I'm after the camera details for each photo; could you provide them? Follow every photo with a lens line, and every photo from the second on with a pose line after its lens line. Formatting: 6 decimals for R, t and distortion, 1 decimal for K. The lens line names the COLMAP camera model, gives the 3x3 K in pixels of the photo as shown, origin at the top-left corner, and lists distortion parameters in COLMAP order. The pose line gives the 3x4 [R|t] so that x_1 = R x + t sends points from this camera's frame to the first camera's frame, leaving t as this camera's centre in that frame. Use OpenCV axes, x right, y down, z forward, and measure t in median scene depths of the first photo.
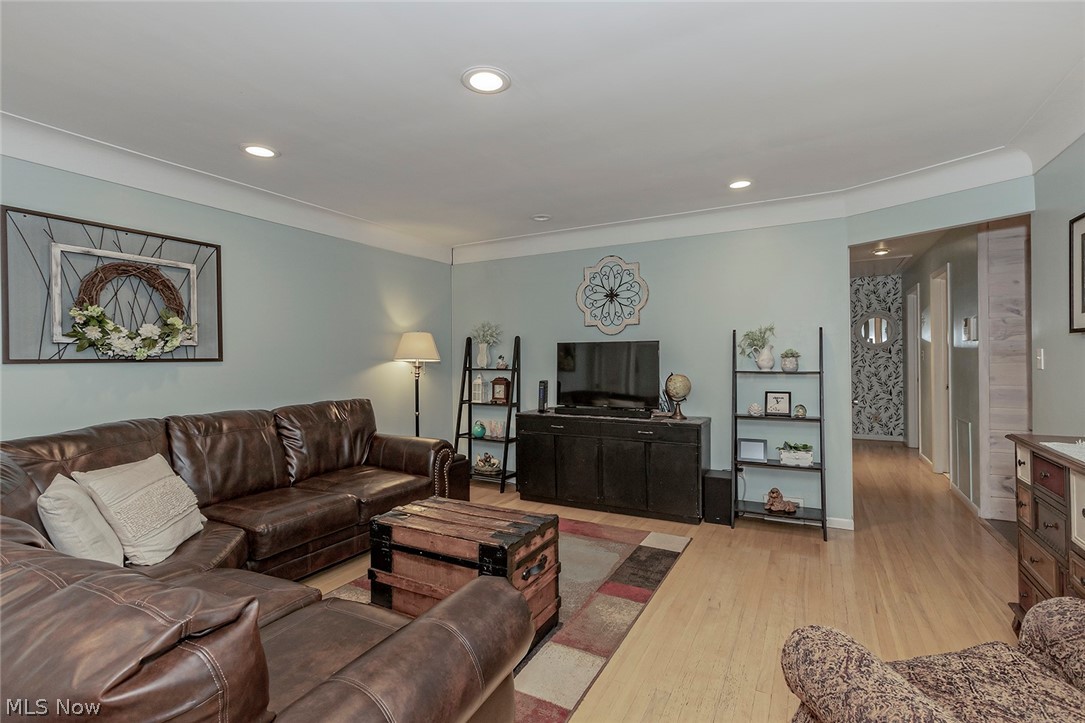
lens RADIAL K [[468.2, 0, 566.0], [0, 468.2, 357.8], [0, 0, 1]] dist [-0.001577, -0.000026]
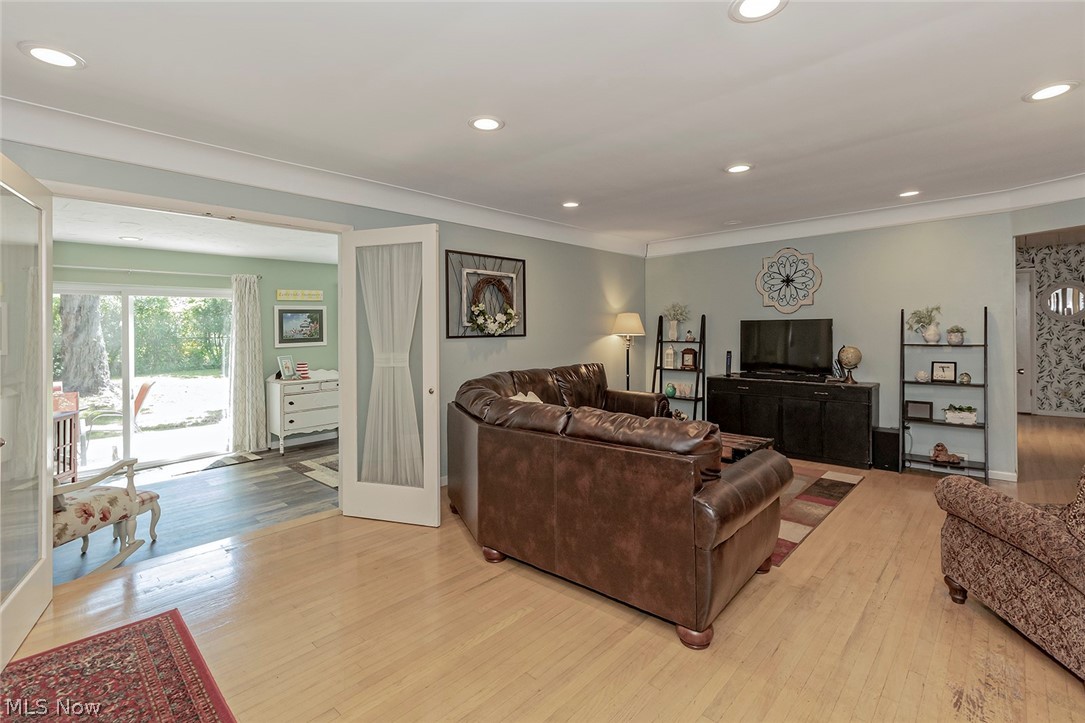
lens RADIAL K [[520.9, 0, 561.6], [0, 520.9, 334.4], [0, 0, 1]] dist [0.000070, -0.000388]
pose [[0.975325, -0.000223, -0.220774, -0.193355], [0.003026, 0.999919, 0.012360, -0.015222], [0.220754, -0.012723, 0.975247, -0.484011]]
